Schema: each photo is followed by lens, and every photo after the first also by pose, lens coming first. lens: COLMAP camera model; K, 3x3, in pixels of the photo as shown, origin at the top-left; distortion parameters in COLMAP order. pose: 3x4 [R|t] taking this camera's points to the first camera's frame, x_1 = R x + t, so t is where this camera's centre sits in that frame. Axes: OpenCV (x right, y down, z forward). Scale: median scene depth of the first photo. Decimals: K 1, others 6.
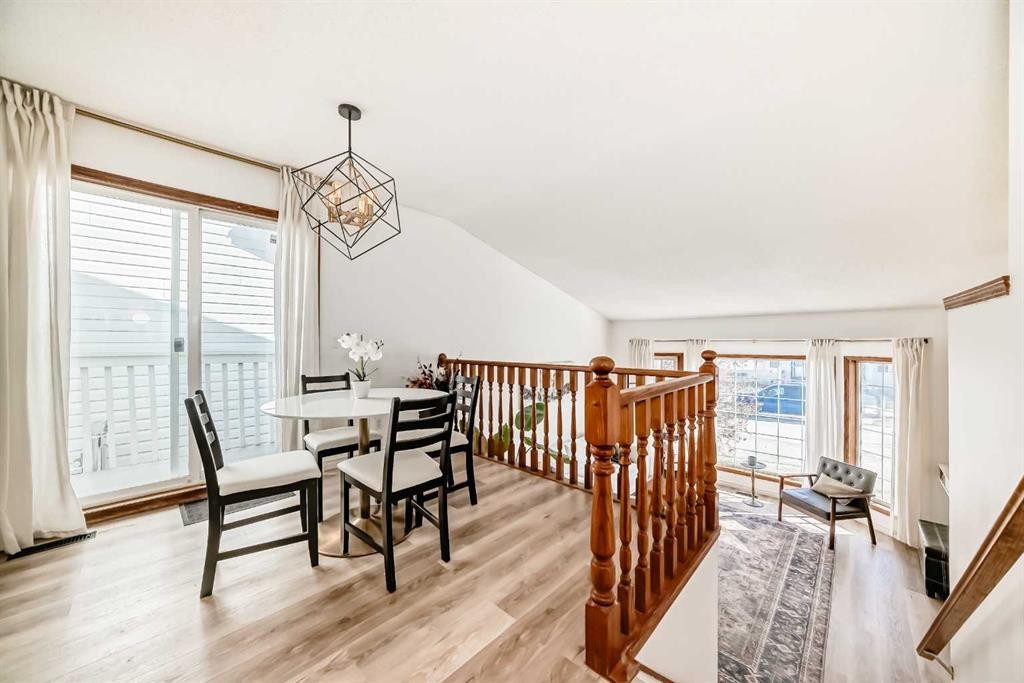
lens RADIAL K [[359.8, 0, 496.4], [0, 359.8, 343.1], [0, 0, 1]] dist [0.013236, 0.000220]
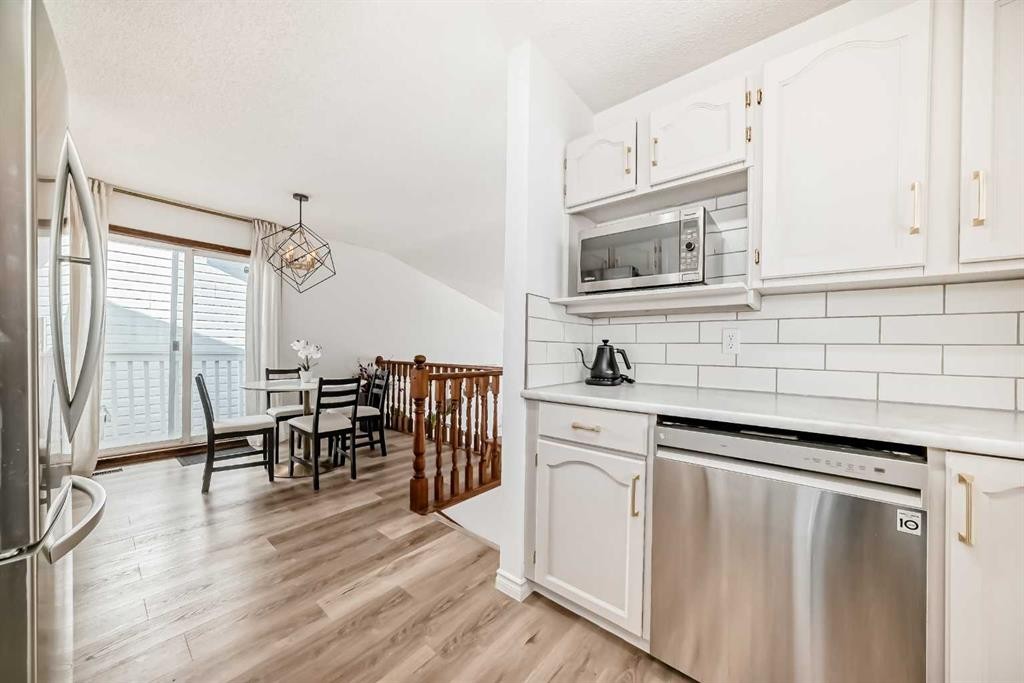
lens RADIAL K [[372.5, 0, 486.1], [0, 372.5, 347.6], [0, 0, 1]] dist [0.036772, 0.000017]
pose [[0.999299, 0.016829, 0.033454, 0.328741], [-0.016643, 0.999845, -0.005814, 0.000329], [-0.033546, 0.005253, 0.999423, -0.610762]]
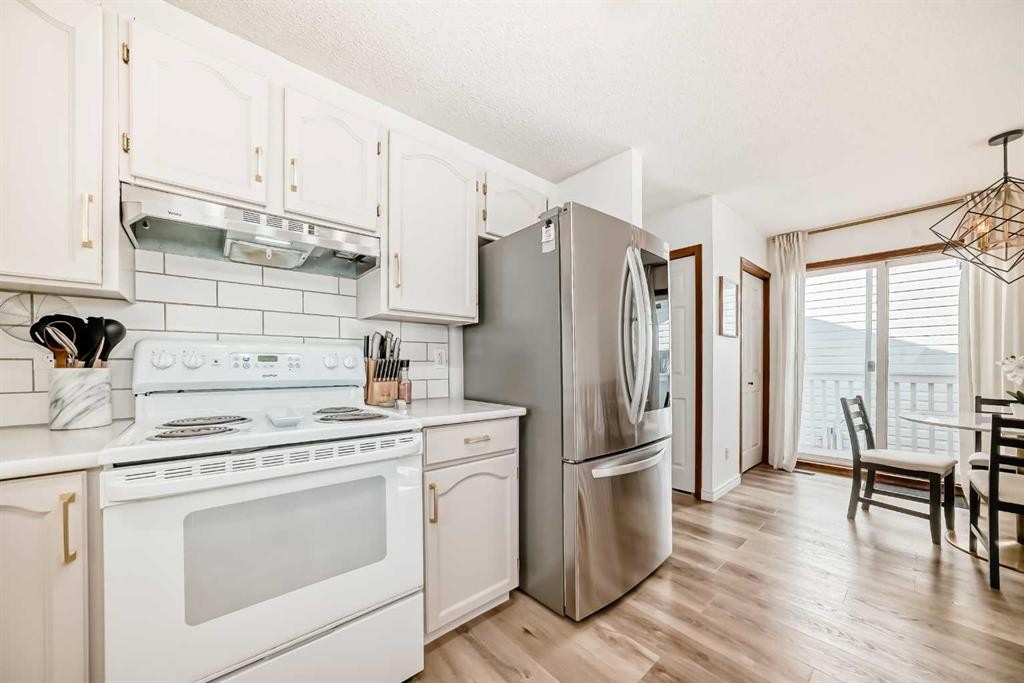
lens RADIAL K [[360.9, 0, 511.3], [0, 360.9, 364.4], [0, 0, 1]] dist [-0.001555, 0.000052]
pose [[-0.059267, 0.002226, -0.998240, 0.649987], [-0.001655, 0.999996, 0.002329, -0.002282], [0.998241, 0.001791, -0.059263, -0.310342]]
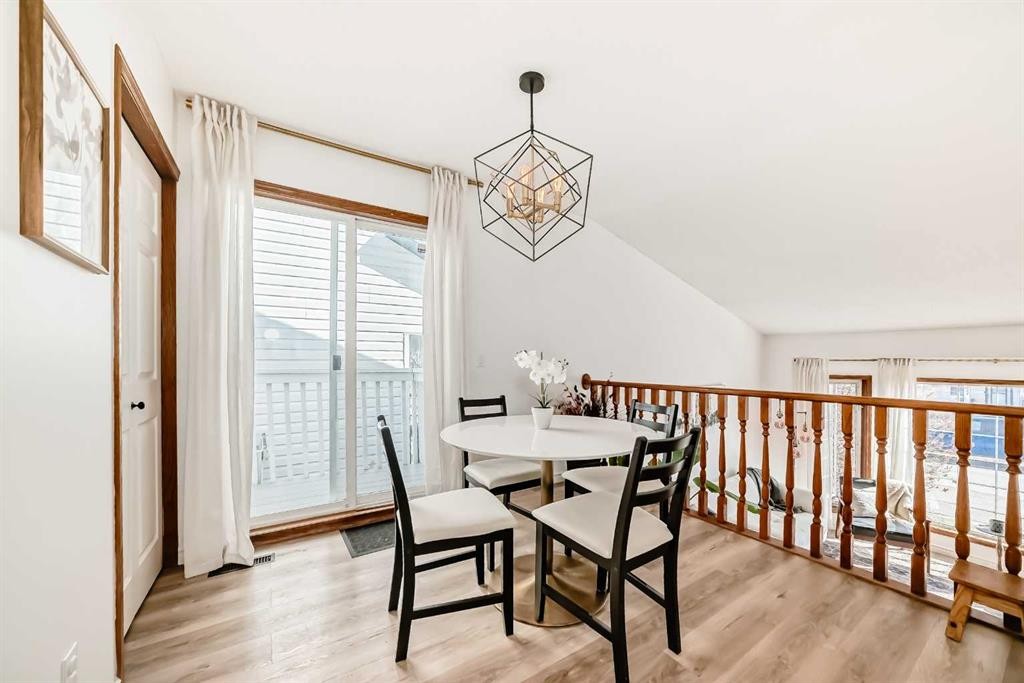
lens RADIAL K [[375.1, 0, 511.6], [0, 375.1, 362.7], [0, 0, 1]] dist [0.000277, 0.000111]
pose [[0.981499, 0.006466, -0.191360, -0.271110], [-0.005596, 0.999971, 0.005086, -0.002468], [0.191388, -0.003921, 0.981507, 0.139008]]
